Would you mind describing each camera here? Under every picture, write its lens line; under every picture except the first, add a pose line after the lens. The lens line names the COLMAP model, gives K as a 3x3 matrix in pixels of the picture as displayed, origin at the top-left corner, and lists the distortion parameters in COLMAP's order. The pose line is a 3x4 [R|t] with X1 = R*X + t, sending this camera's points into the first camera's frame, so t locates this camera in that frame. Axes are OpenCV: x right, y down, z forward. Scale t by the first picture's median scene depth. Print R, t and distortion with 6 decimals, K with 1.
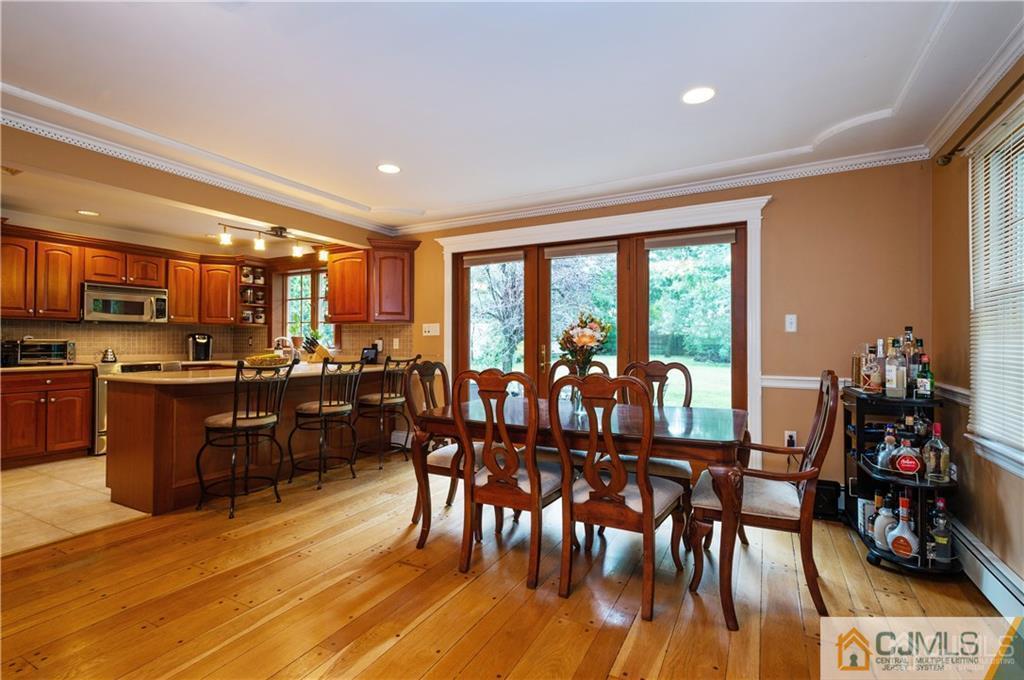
lens RADIAL K [[484.0, 0, 516.2], [0, 484.0, 337.4], [0, 0, 1]] dist [0.014367, -0.002744]
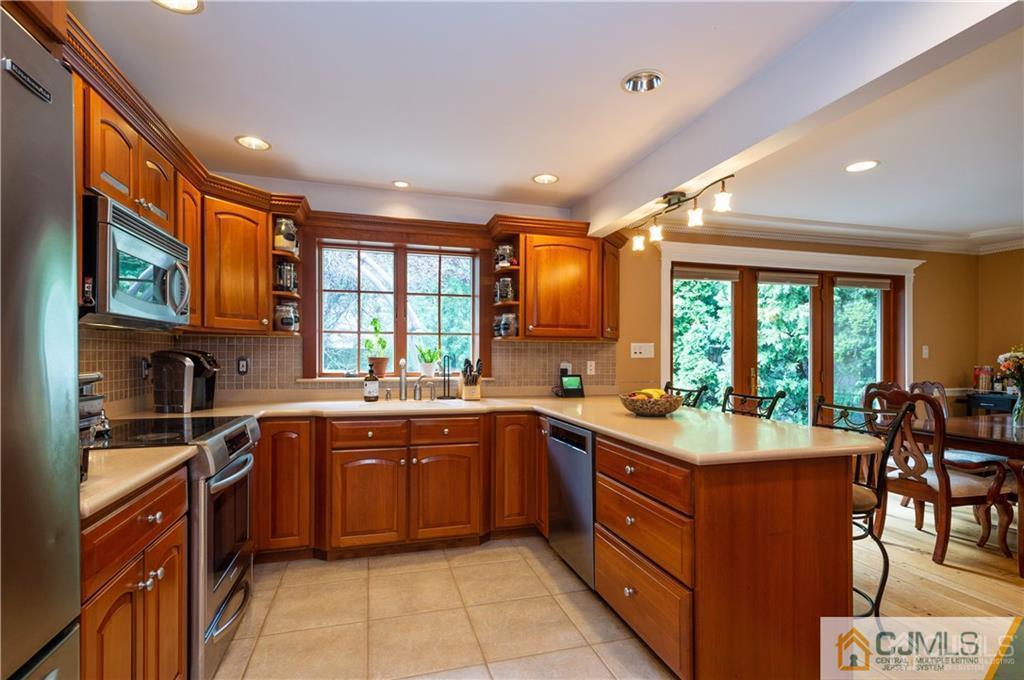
lens RADIAL K [[484.0, 0, 506.2], [0, 484.0, 354.4], [0, 0, 1]] dist [0.014367, -0.002744]
pose [[0.710924, 0.002934, 0.703263, -0.873059], [-0.010918, 0.999917, 0.006865, -0.011966], [-0.703184, -0.012559, 0.710897, 0.556231]]
